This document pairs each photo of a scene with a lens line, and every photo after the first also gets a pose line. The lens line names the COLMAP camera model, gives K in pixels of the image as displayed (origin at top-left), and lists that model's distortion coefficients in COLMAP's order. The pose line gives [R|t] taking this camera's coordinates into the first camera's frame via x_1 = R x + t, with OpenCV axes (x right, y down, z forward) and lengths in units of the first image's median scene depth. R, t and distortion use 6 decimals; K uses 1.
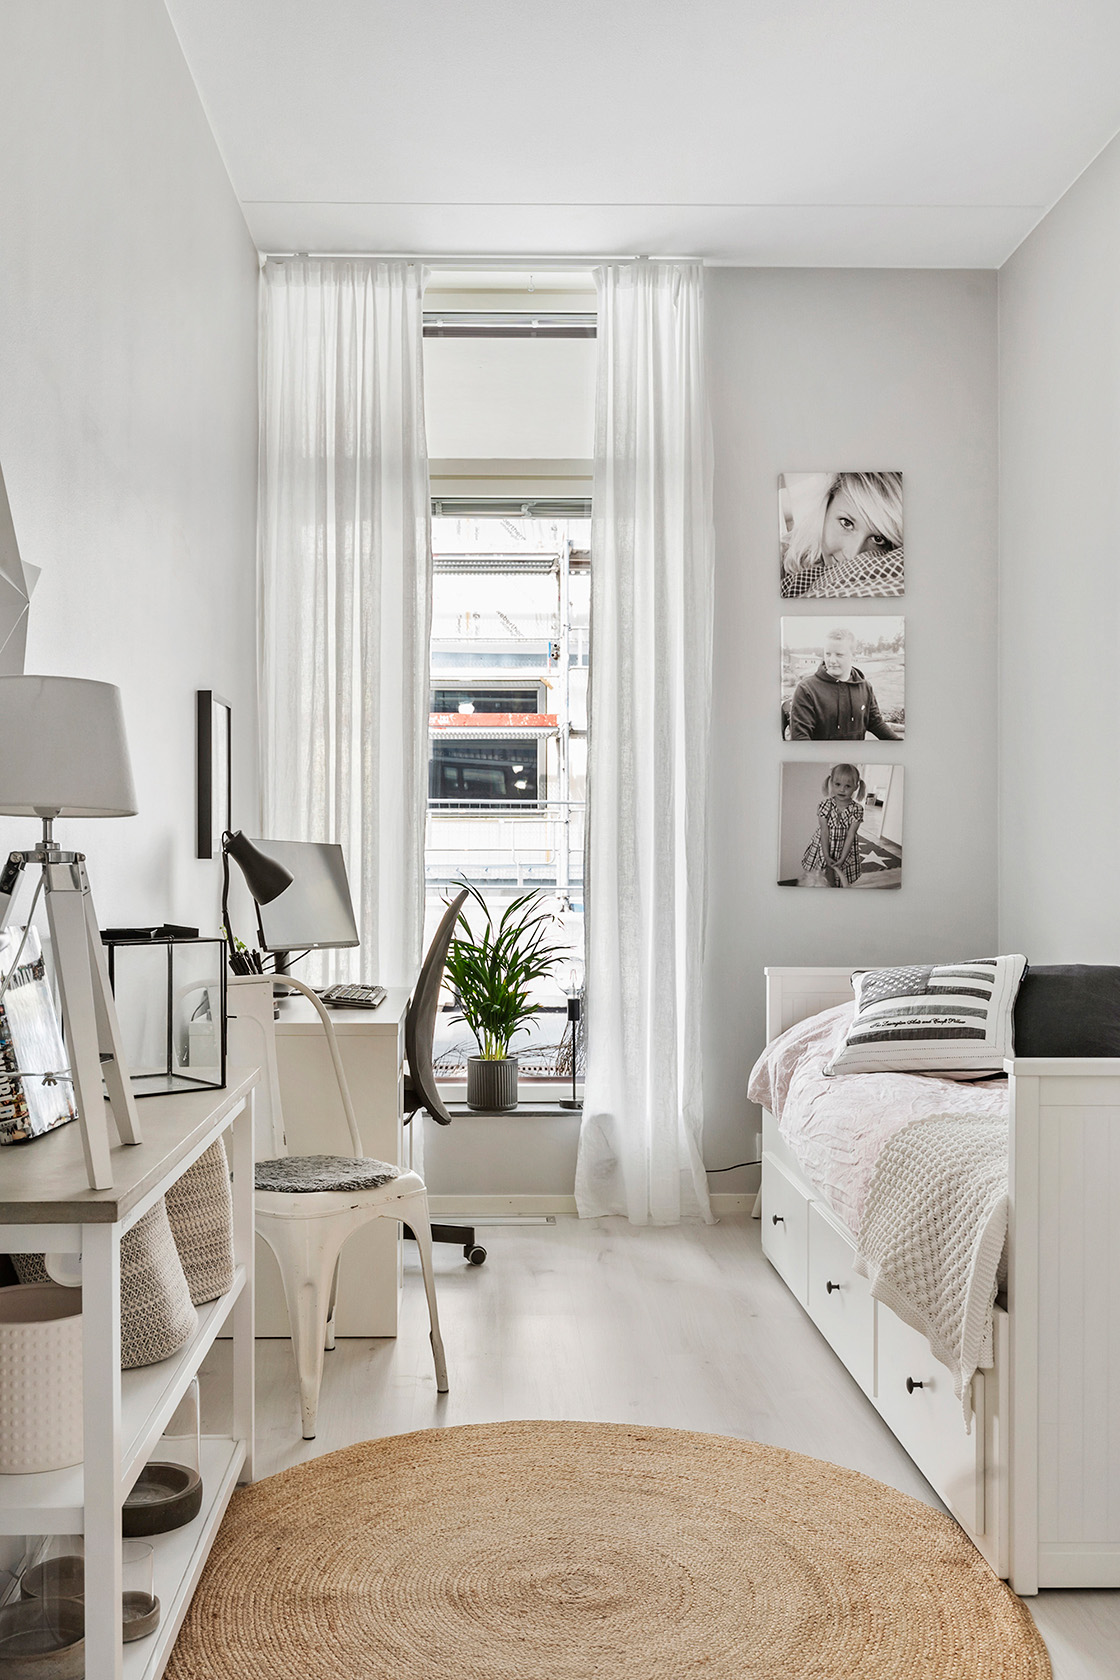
lens RADIAL K [[1632.8, 0, 556.9], [0, 1632.8, 842.4], [0, 0, 1]] dist [-0.016109, 0.000000]
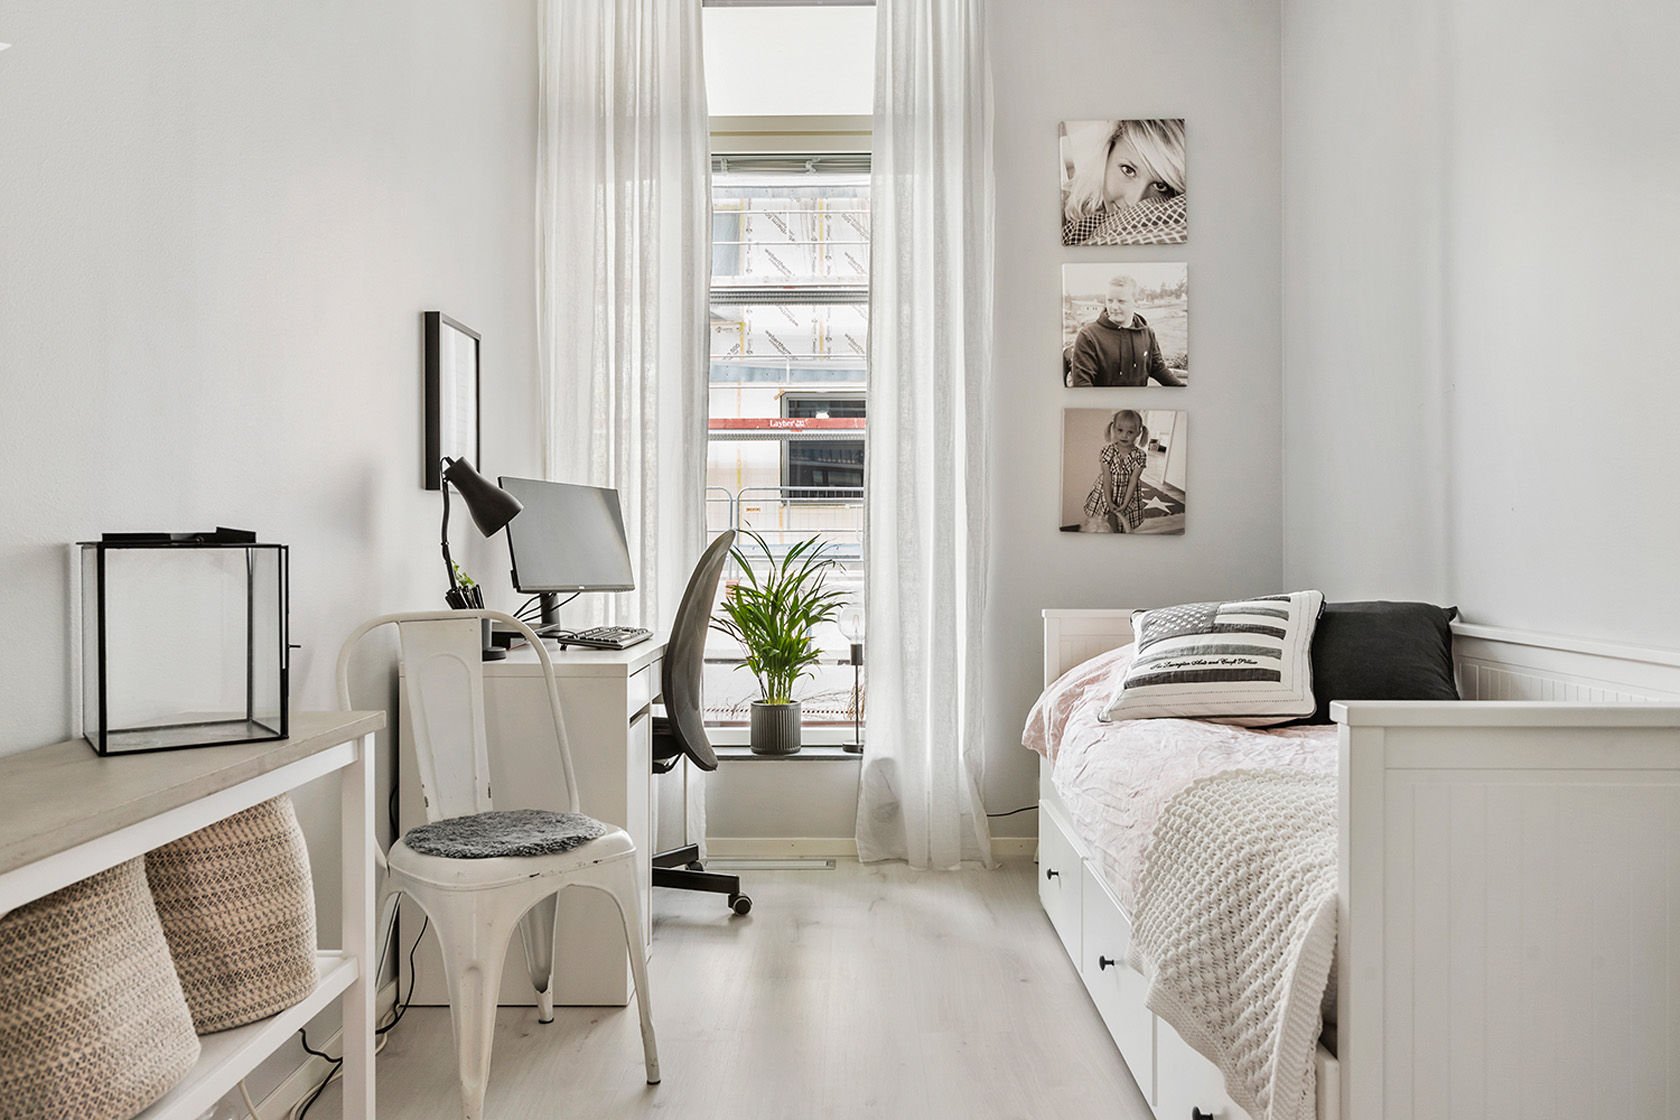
lens RADIAL K [[1234.6, 0, 843.4], [0, 1234.6, 558.4], [0, 0, 1]] dist [-0.011309, 0.006315]
pose [[0.998026, -0.005994, -0.062507, 0.052137], [0.006896, 0.999875, 0.014226, 0.033008], [0.062414, -0.014629, 0.997943, 0.244927]]
